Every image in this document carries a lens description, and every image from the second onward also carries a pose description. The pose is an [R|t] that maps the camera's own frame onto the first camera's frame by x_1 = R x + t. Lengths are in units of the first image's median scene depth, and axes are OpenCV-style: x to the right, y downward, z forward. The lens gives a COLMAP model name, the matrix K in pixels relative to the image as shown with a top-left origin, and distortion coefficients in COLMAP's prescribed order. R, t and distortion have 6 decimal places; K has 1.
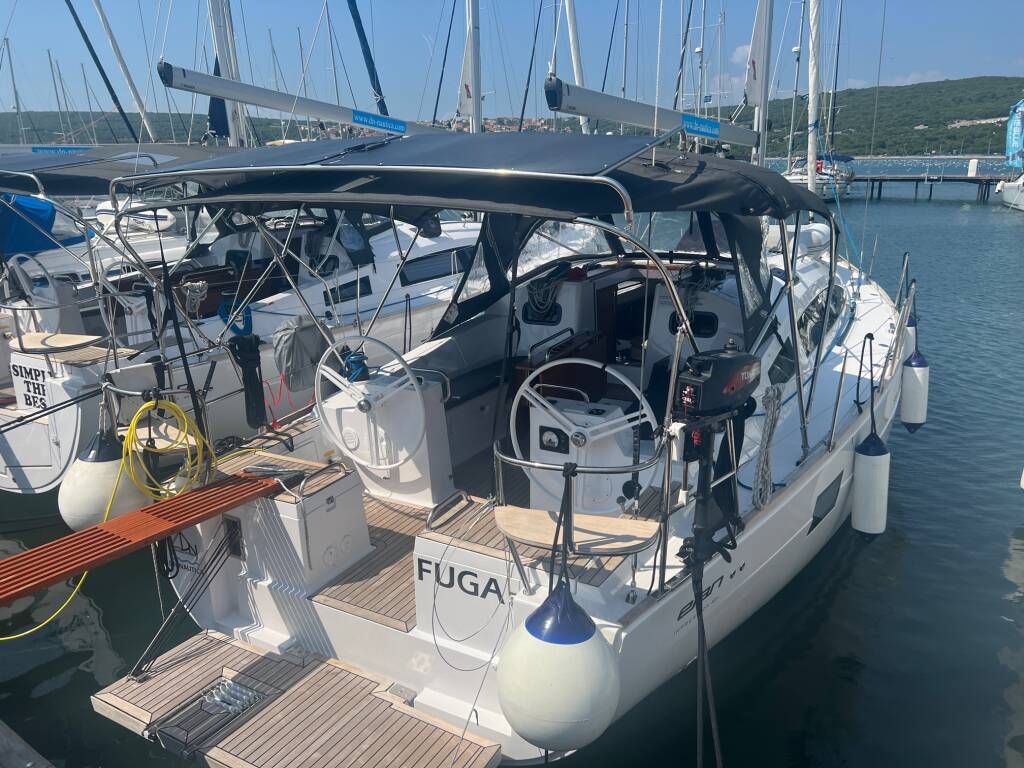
lens RADIAL K [[773.1, 0, 512.0], [0, 773.1, 384.0], [0, 0, 1]] dist [-0.002473, -0.001607]
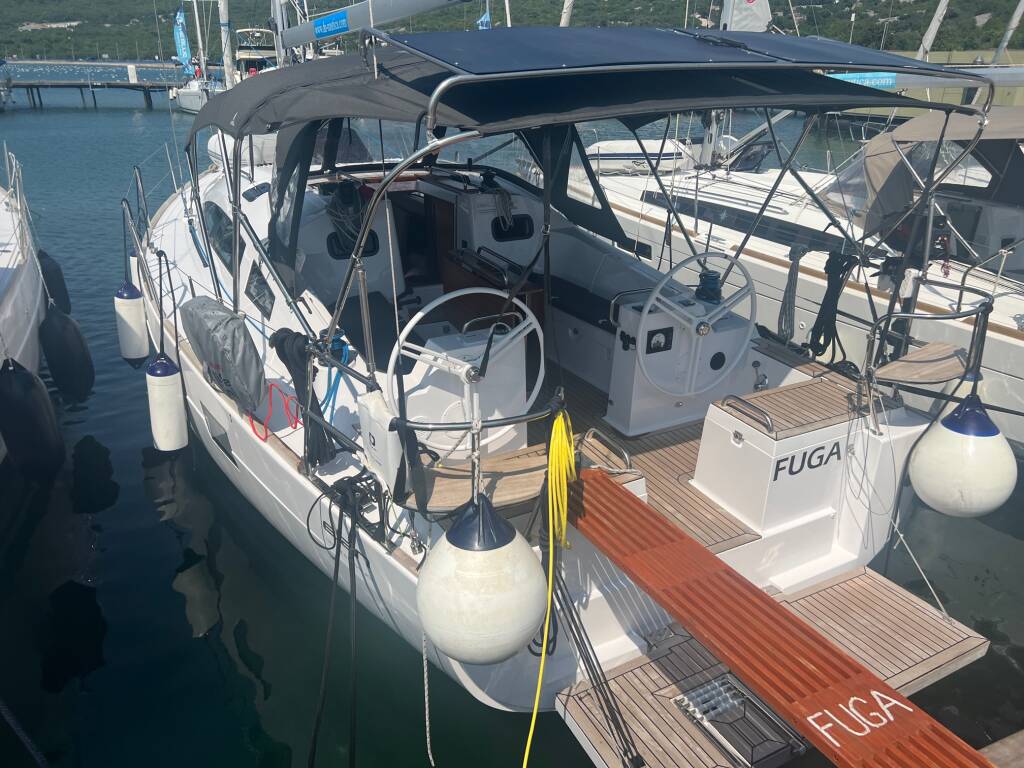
lens RADIAL K [[777.4, 0, 512.0], [0, 777.4, 384.0], [0, 0, 1]] dist [0.039837, -0.066271]
pose [[0.514542, -0.295345, 0.804996, -0.084495], [0.209075, 0.953687, 0.216261, -0.013080], [-0.831586, 0.057029, 0.552461, 0.054009]]
